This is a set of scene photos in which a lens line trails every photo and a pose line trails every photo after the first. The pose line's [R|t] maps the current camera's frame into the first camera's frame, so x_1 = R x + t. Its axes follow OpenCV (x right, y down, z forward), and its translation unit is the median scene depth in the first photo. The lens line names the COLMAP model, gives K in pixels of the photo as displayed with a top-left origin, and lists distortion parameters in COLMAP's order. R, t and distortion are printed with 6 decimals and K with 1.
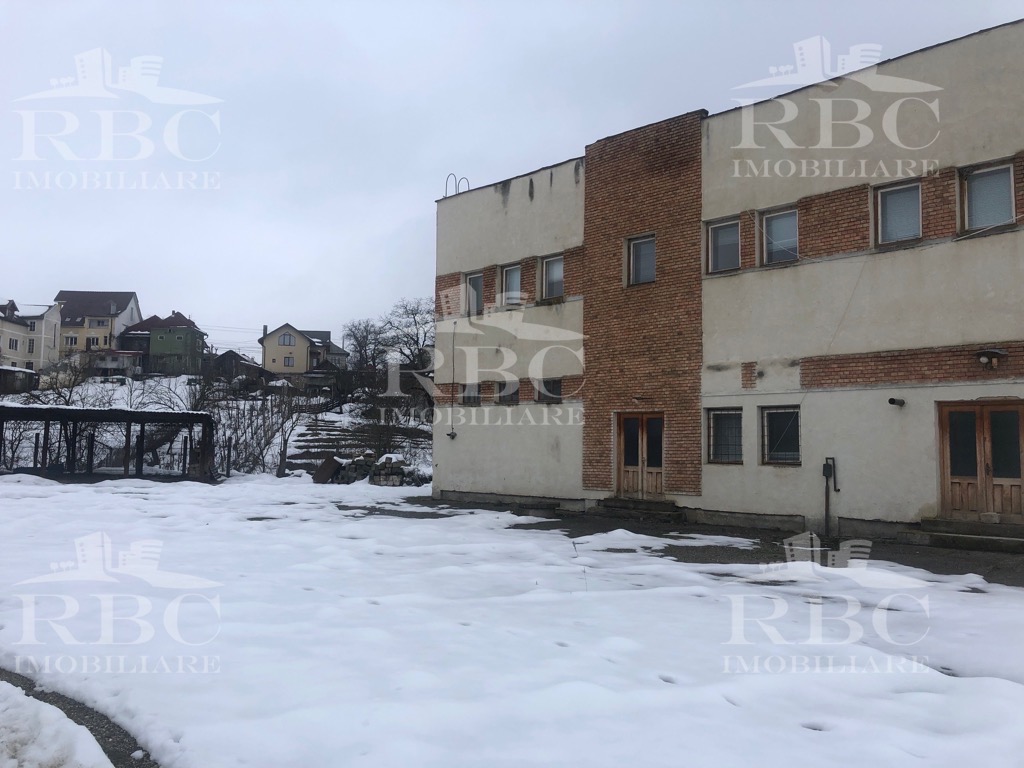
lens RADIAL K [[860.4, 0, 511.4], [0, 860.4, 388.4], [0, 0, 1]] dist [0.054645, -0.049600]
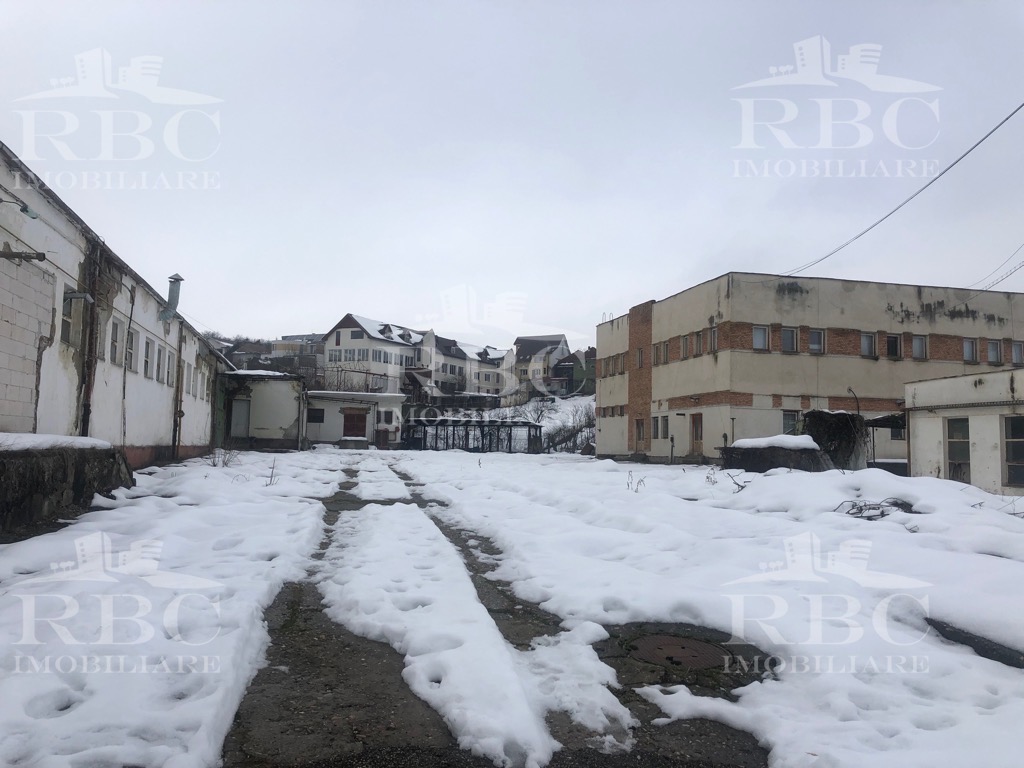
lens RADIAL K [[860.4, 0, 508.1], [0, 860.4, 378.7], [0, 0, 1]] dist [0.054645, -0.049600]
pose [[0.862126, -0.040390, -0.505082, 0.992267], [0.029998, 0.999138, -0.028696, -0.026871], [0.505805, 0.009588, 0.862594, -1.235508]]
